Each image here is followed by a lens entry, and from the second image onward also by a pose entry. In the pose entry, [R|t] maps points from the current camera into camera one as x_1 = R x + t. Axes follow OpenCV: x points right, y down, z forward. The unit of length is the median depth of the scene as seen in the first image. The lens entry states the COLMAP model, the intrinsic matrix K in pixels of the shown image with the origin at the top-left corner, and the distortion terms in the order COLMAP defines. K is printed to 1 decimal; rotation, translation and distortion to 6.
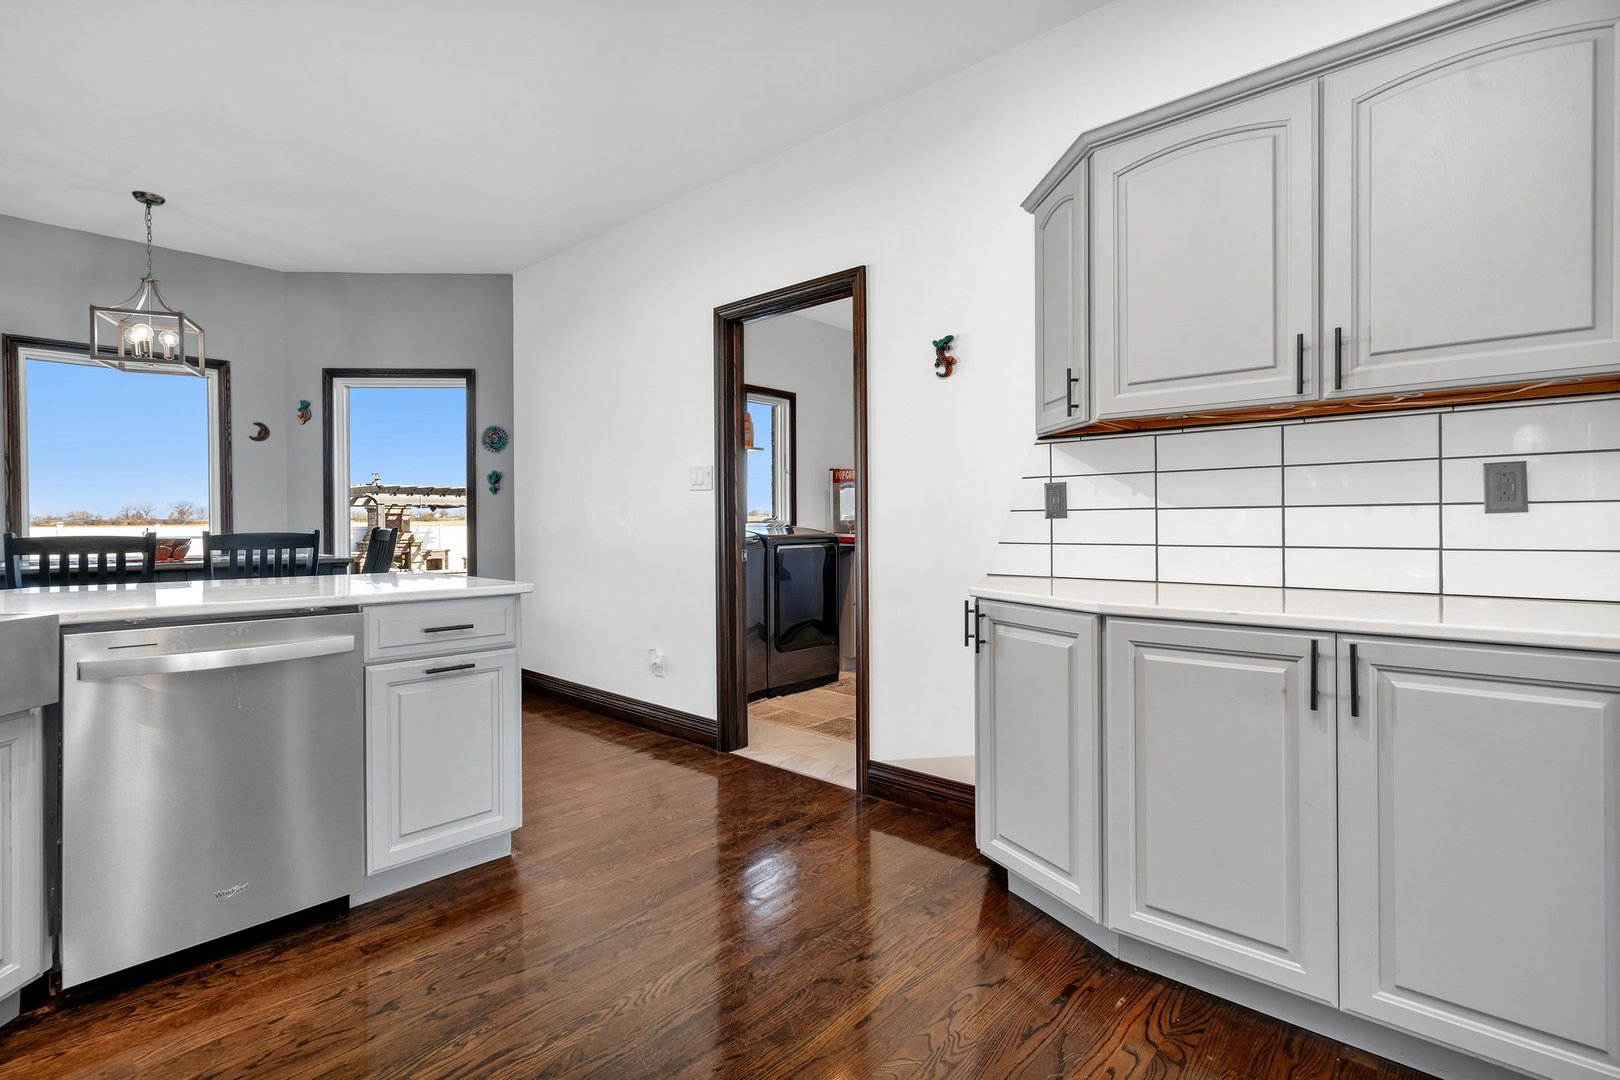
lens RADIAL K [[760.9, 0, 811.2], [0, 760.9, 527.1], [0, 0, 1]] dist [-0.010196, 0.001608]
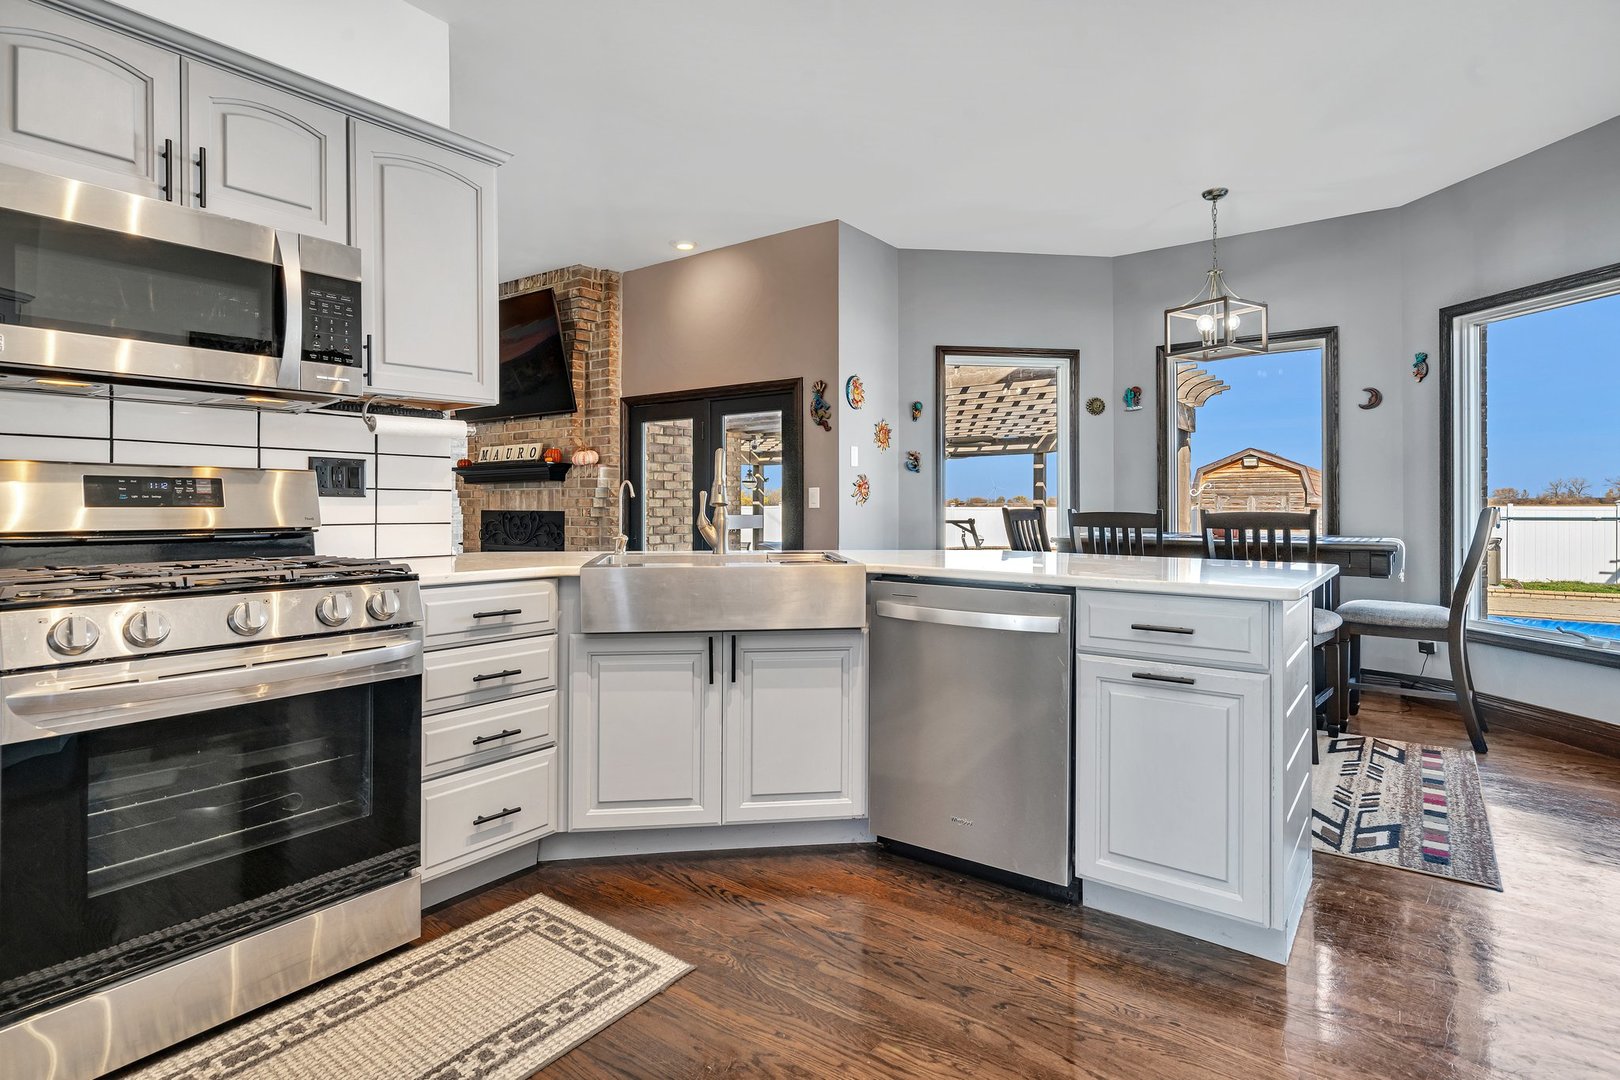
lens RADIAL K [[833.5, 0, 796.2], [0, 833.5, 508.2], [0, 0, 1]] dist [-0.000065, 0.000541]
pose [[0.087890, 0.008229, -0.996096, 0.235139], [-0.005765, 0.999953, 0.007752, -0.001816], [0.996114, 0.005061, 0.087933, 0.317338]]
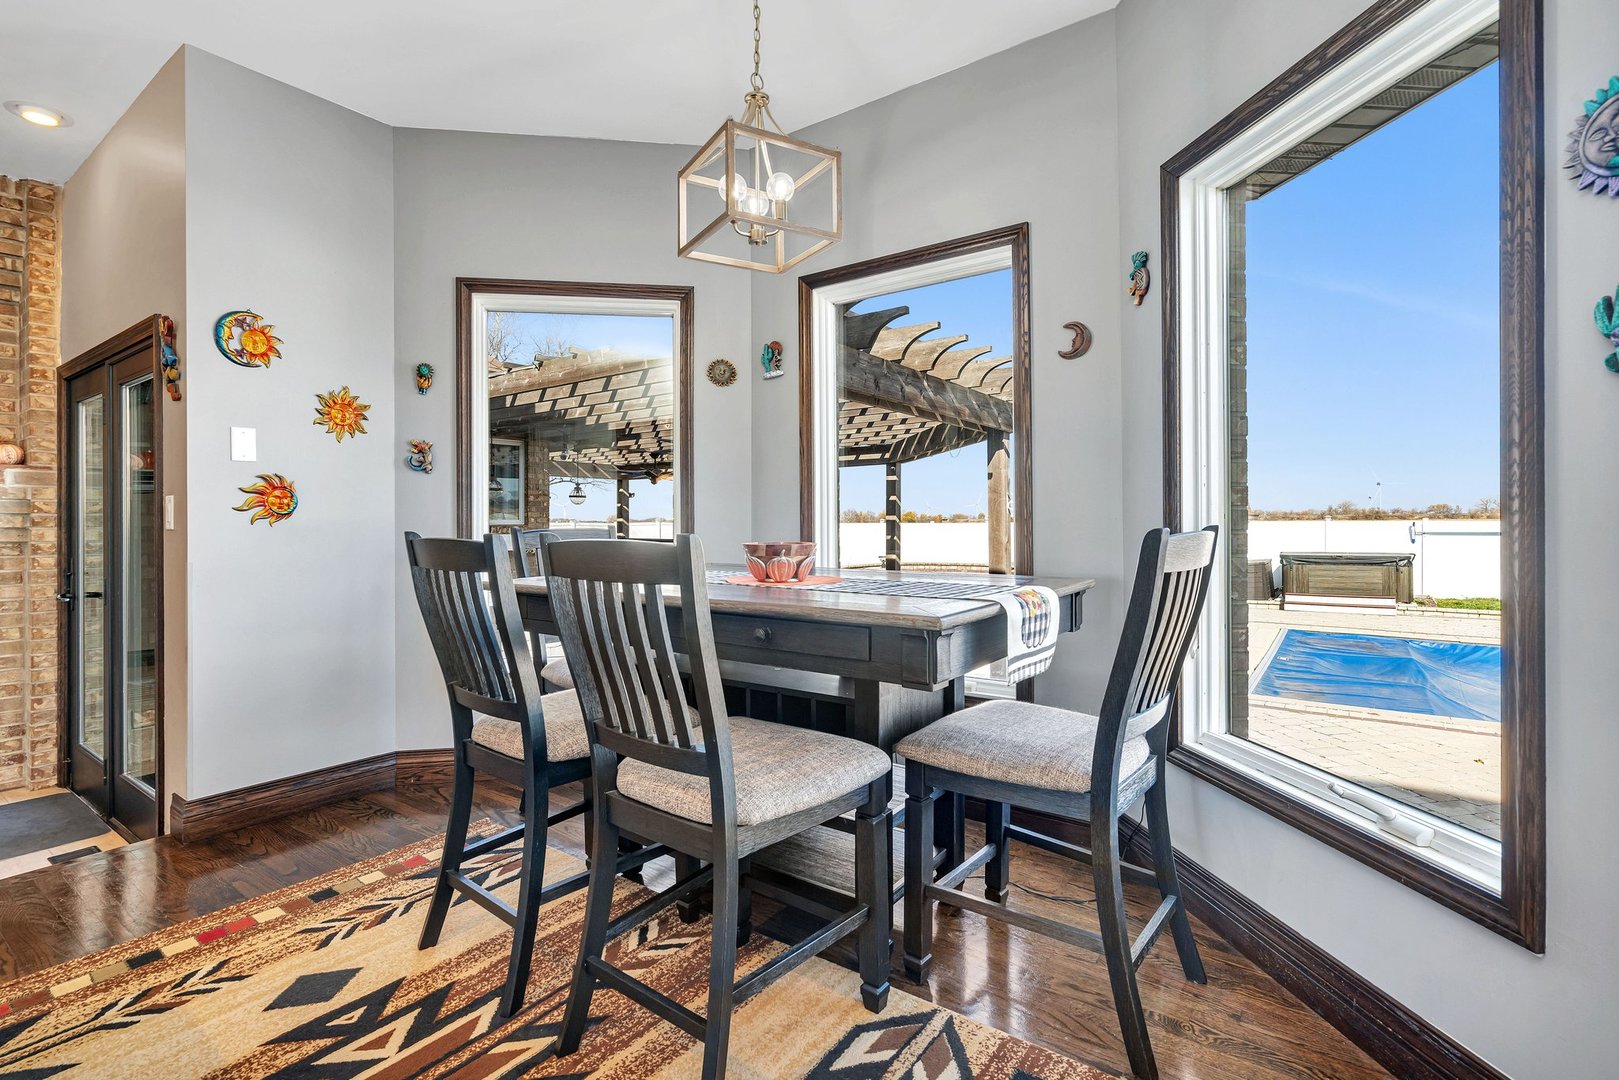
lens RADIAL K [[760.4, 0, 808.3], [0, 760.4, 522.9], [0, 0, 1]] dist [-0.010196, 0.001608]
pose [[0.094136, 0.006102, -0.995541, -0.290767], [-0.002505, 0.999980, 0.005892, -0.004134], [0.995556, 0.001939, 0.094150, 0.987461]]
